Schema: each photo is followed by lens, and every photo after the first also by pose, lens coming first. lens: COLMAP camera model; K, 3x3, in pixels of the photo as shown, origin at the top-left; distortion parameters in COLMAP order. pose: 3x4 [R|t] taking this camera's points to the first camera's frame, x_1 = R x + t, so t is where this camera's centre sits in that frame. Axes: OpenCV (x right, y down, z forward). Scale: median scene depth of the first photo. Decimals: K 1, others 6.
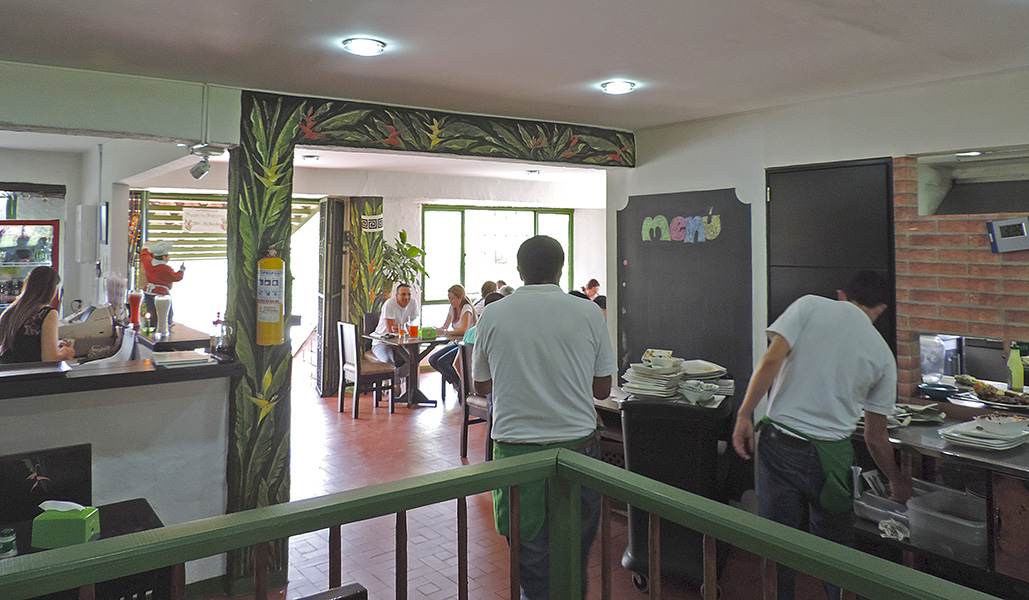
lens RADIAL K [[738.0, 0, 518.8], [0, 738.0, 221.2], [0, 0, 1]] dist [-0.015820, 0.003322]
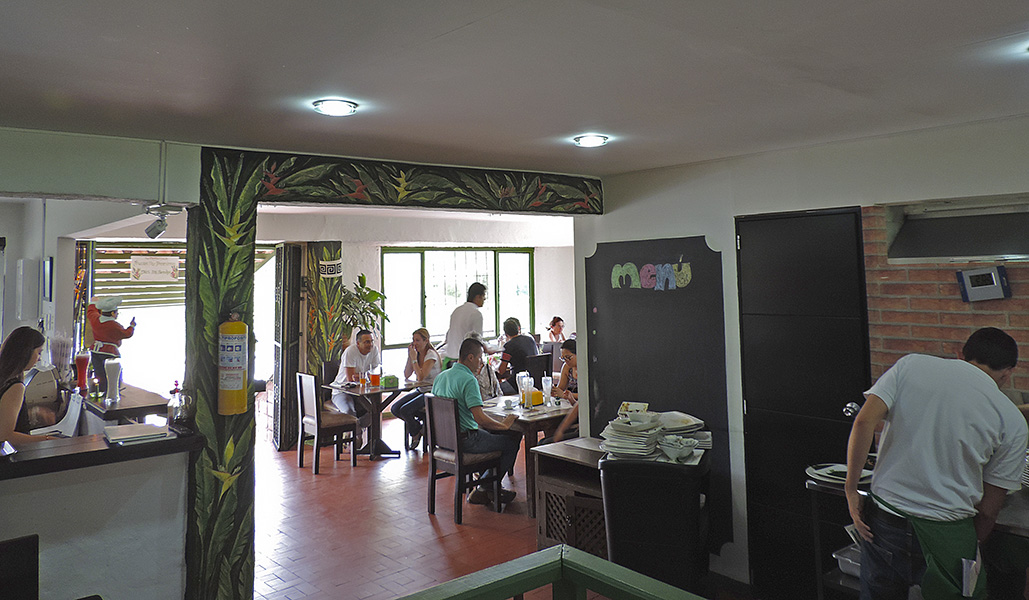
lens RADIAL K [[738.0, 0, 518.8], [0, 738.0, 221.2], [0, 0, 1]] dist [-0.015820, 0.003322]
pose [[0.997870, -0.015387, 0.063396, -0.013108], [0.018051, 0.998969, -0.041664, -0.016944], [-0.062690, 0.042719, 0.997118, 0.011056]]
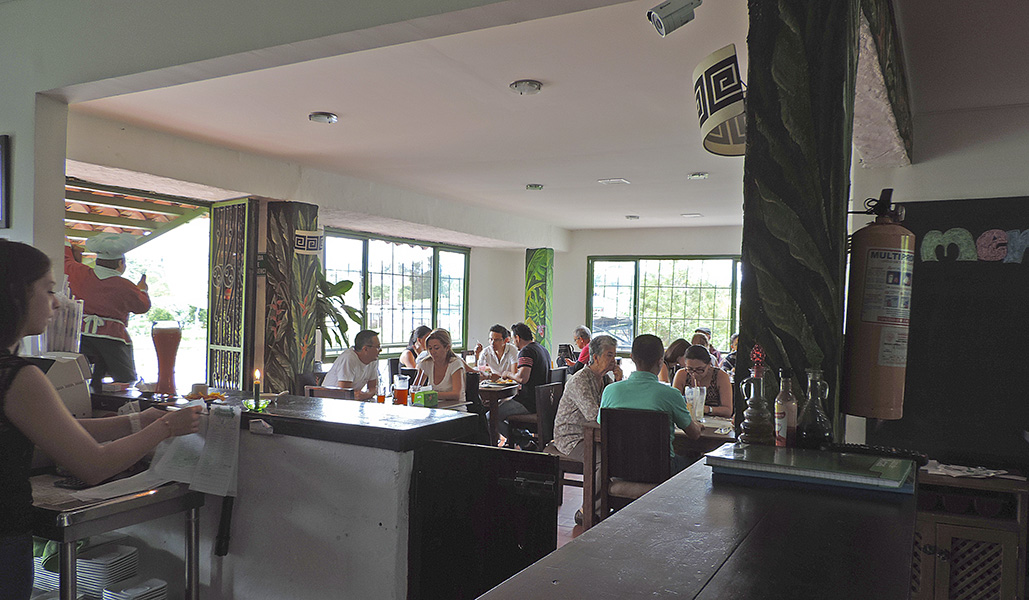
lens RADIAL K [[739.5, 0, 516.0], [0, 739.5, 335.8], [0, 0, 1]] dist [-0.004652, -0.004045]
pose [[0.902022, 0.002409, 0.431684, -0.372033], [-0.031456, 0.997693, 0.060161, 0.048728], [-0.430543, -0.067846, 0.900017, 0.342000]]
